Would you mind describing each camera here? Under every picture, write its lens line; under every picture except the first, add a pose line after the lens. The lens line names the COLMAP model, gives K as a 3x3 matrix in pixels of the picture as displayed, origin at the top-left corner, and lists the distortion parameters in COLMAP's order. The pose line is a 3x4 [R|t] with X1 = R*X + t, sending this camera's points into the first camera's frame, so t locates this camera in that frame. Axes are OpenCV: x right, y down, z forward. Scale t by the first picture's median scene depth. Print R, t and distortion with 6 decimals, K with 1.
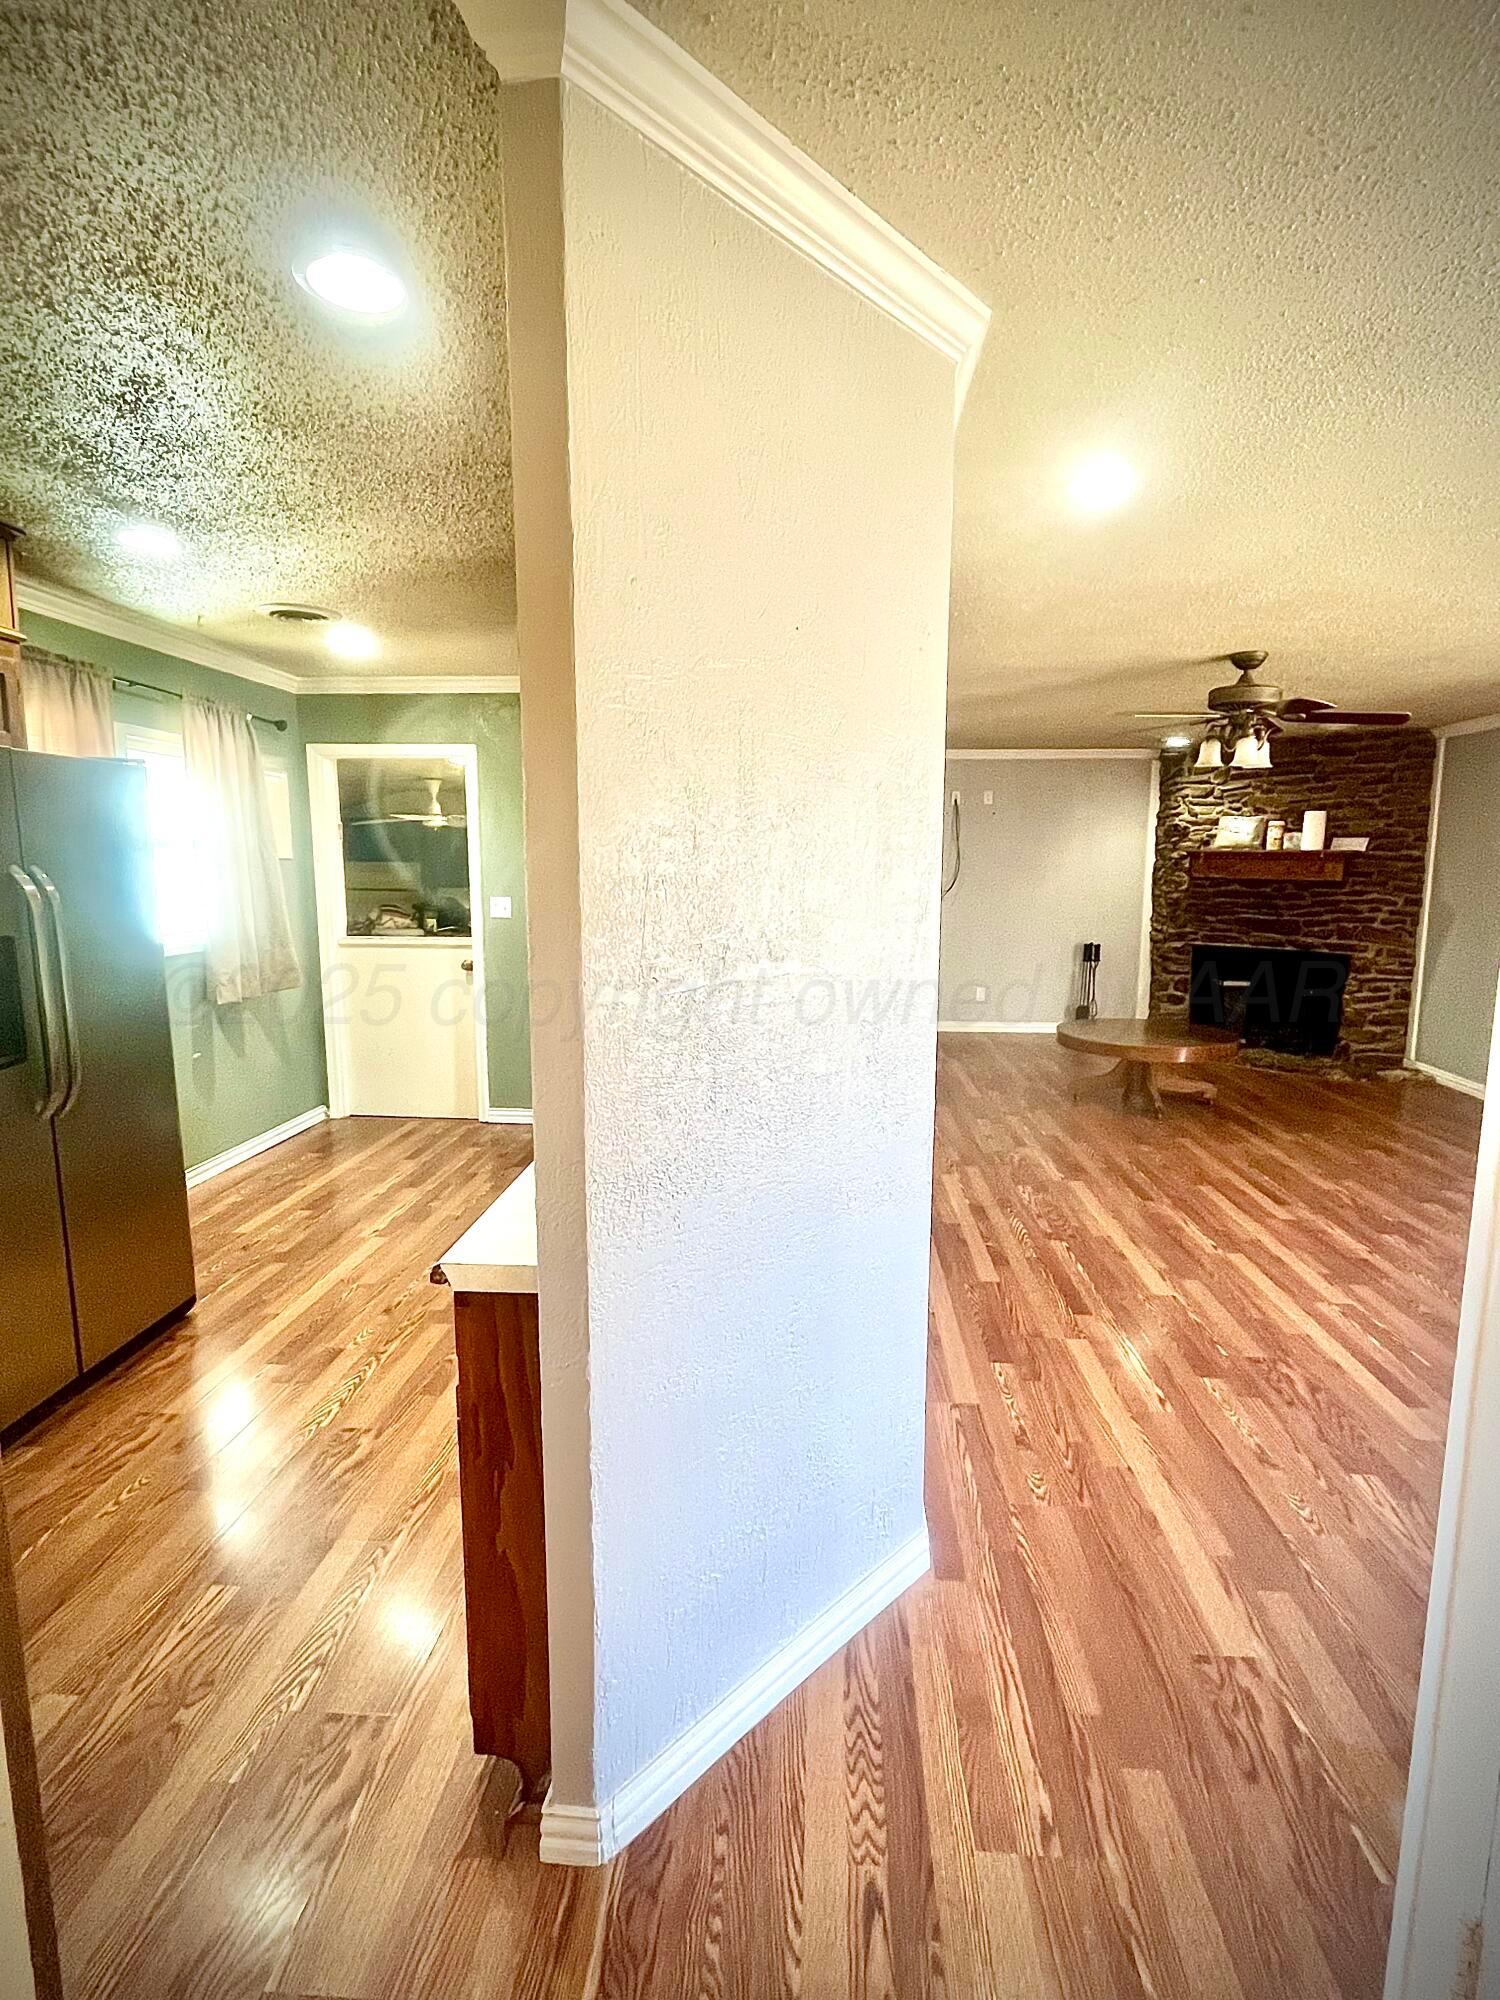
lens RADIAL K [[969.3, 0, 759.9], [0, 969.3, 998.9], [0, 0, 1]] dist [0.000150, 0.000342]
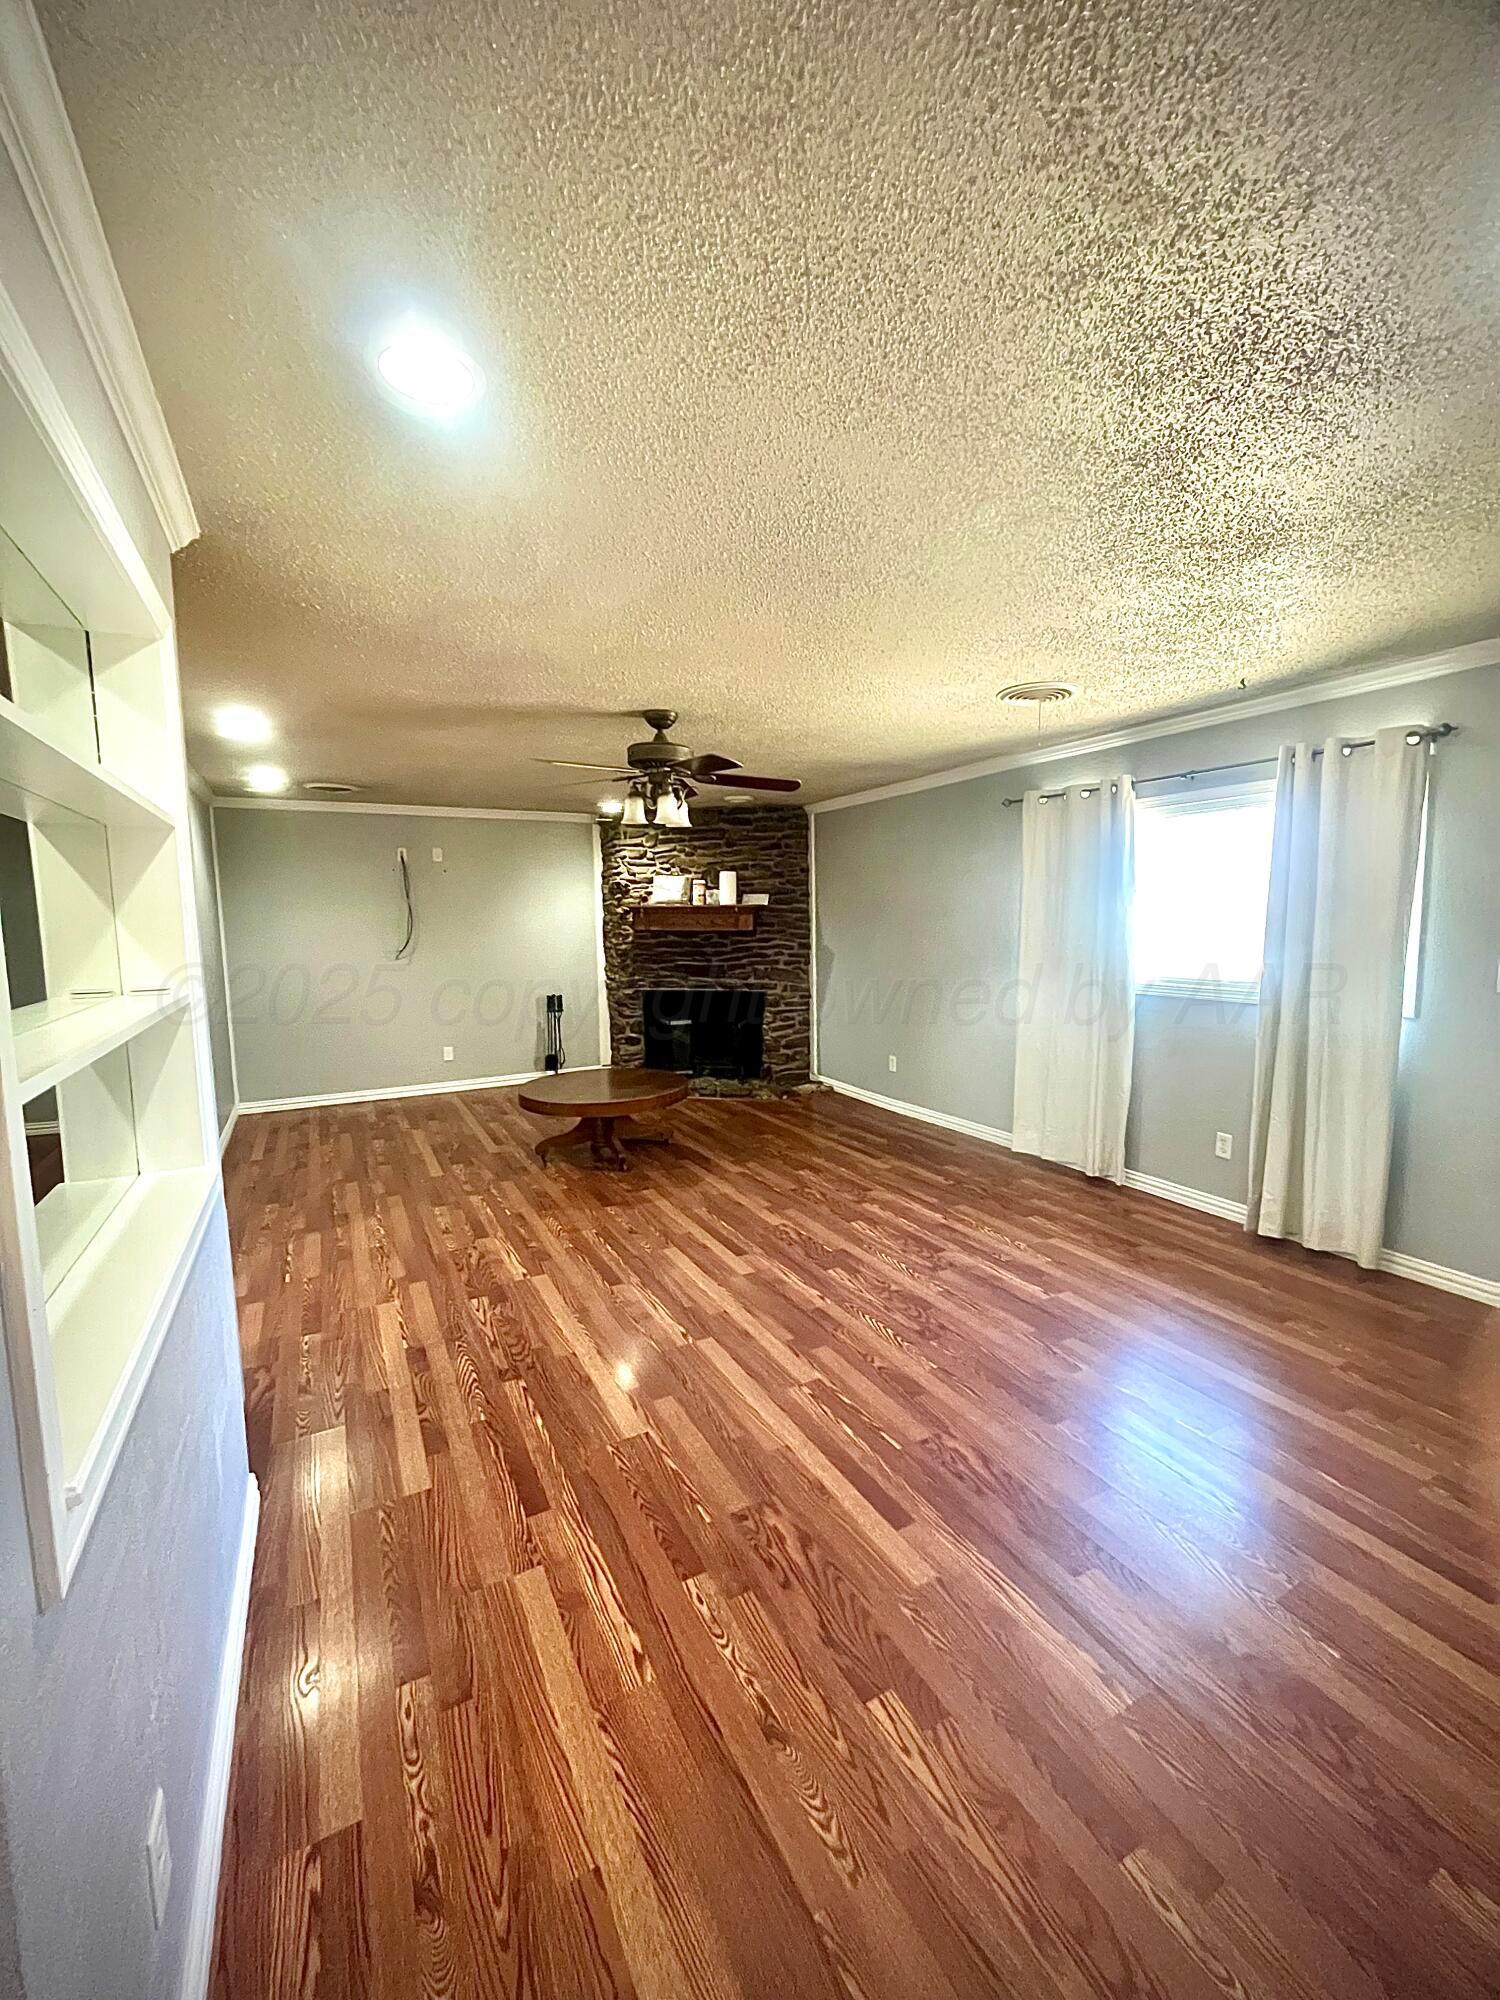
lens RADIAL K [[812.7, 0, 774.3], [0, 812.7, 1006.7], [0, 0, 1]] dist [-0.003797, 0.000712]
pose [[0.838677, -0.077441, 0.539095, 0.118788], [0.092616, 0.995701, -0.001051, -0.038074], [-0.536696, 0.050810, 0.842244, 0.230552]]
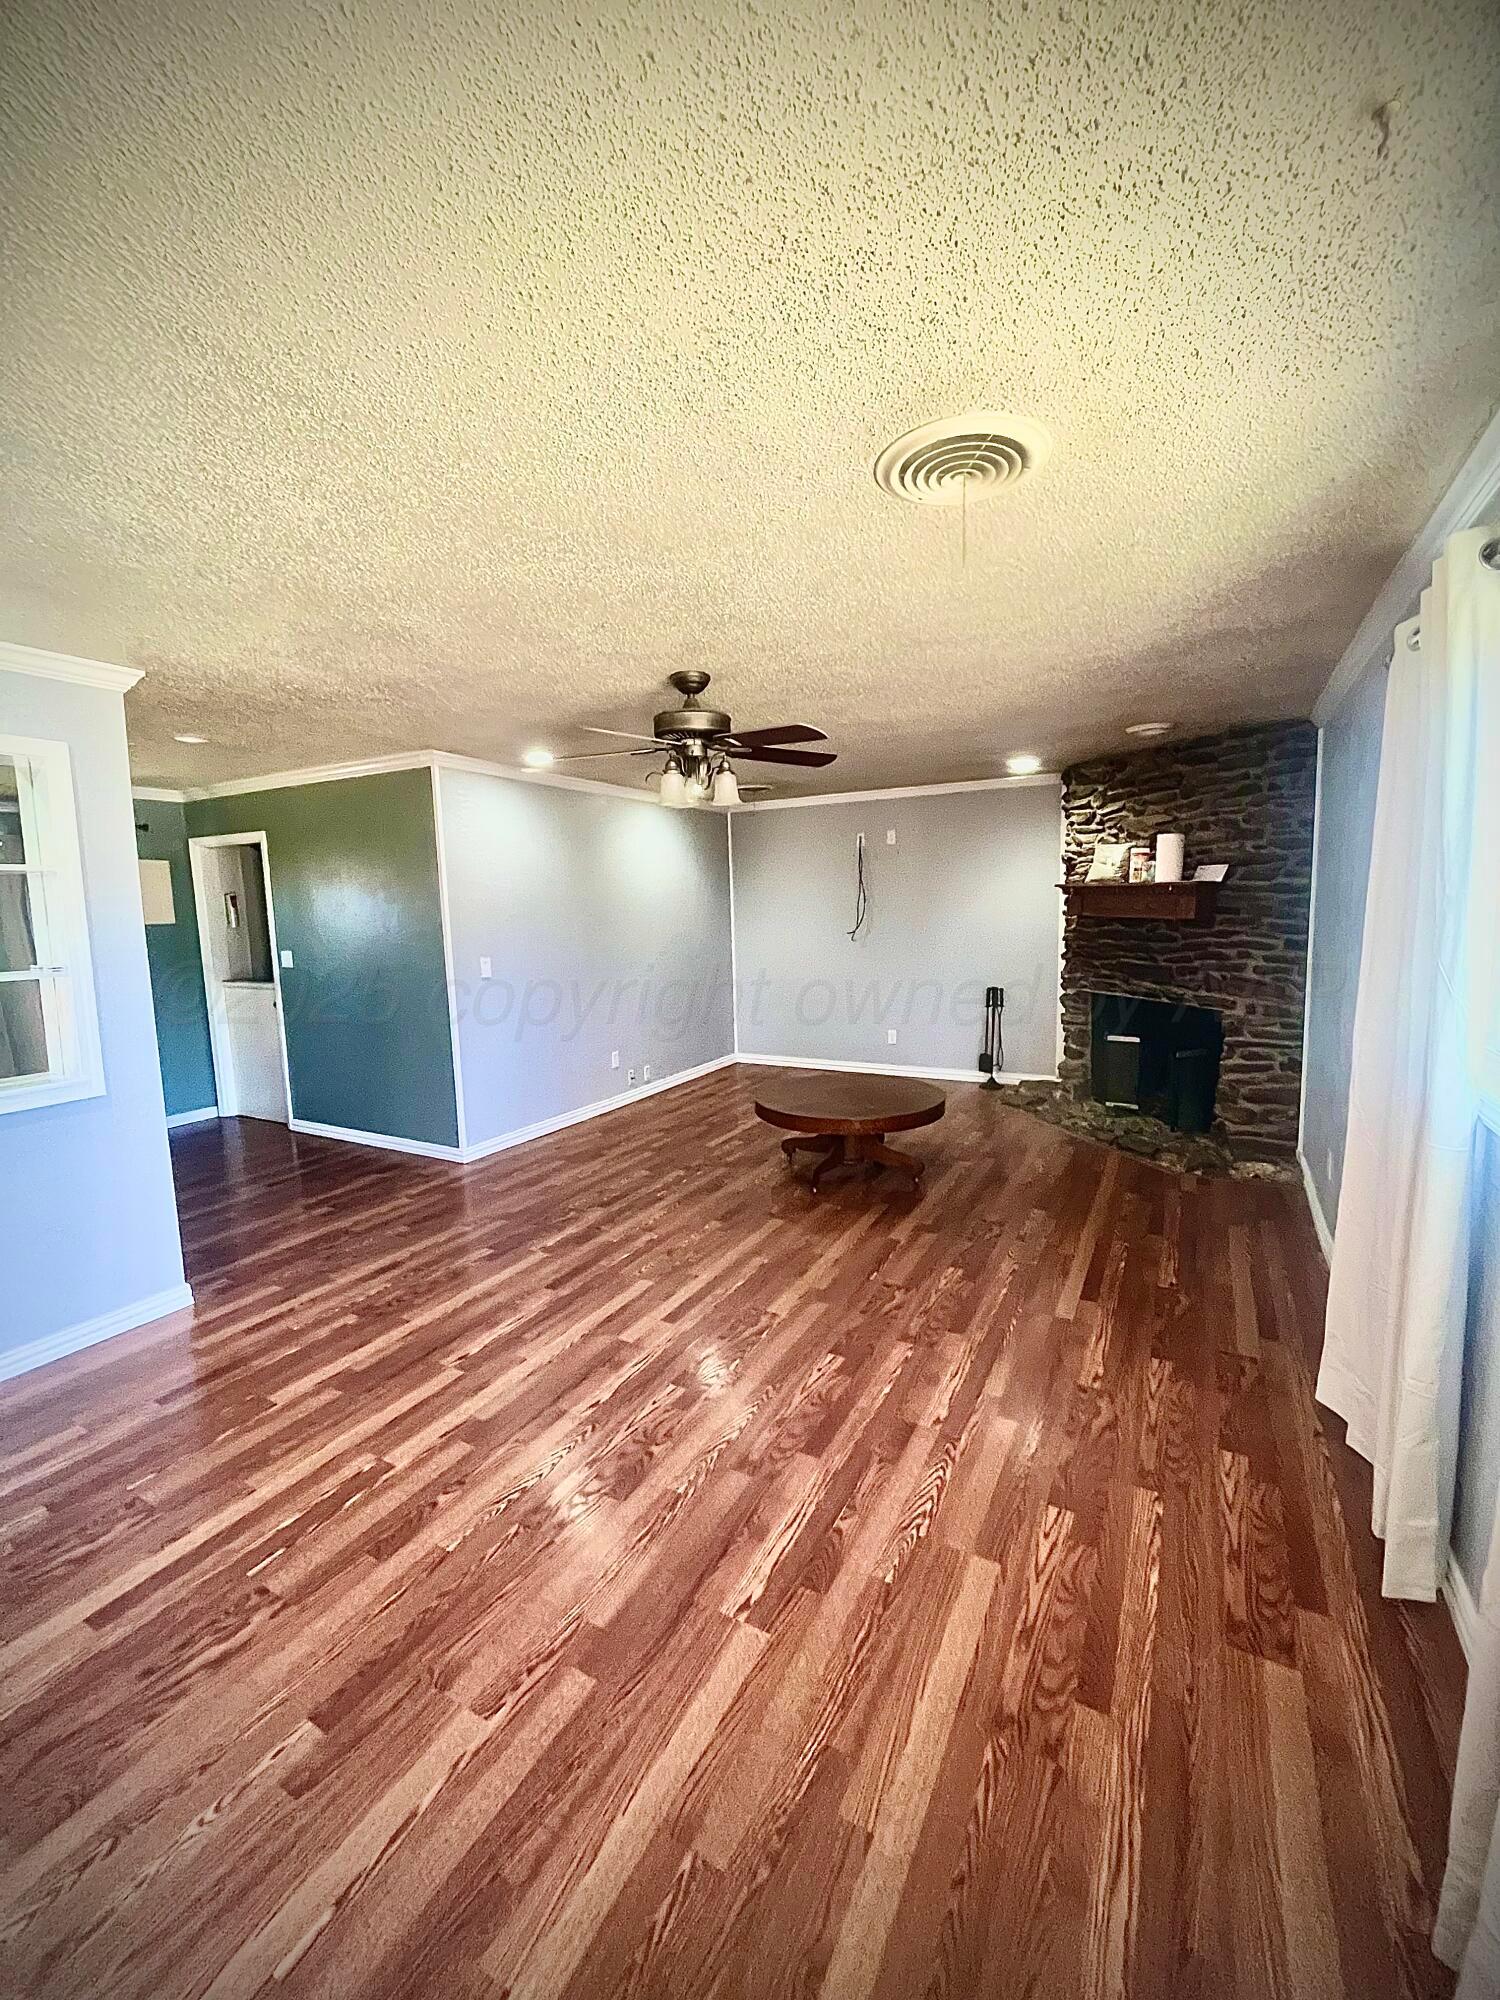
lens RADIAL K [[812.7, 0, 744.5], [0, 812.7, 1000.5], [0, 0, 1]] dist [-0.003797, 0.000712]
pose [[0.905620, 0.023747, -0.423425, 0.812113], [-0.029353, 0.999547, -0.006722, -0.057916], [0.423073, 0.018516, 0.905906, 0.347769]]
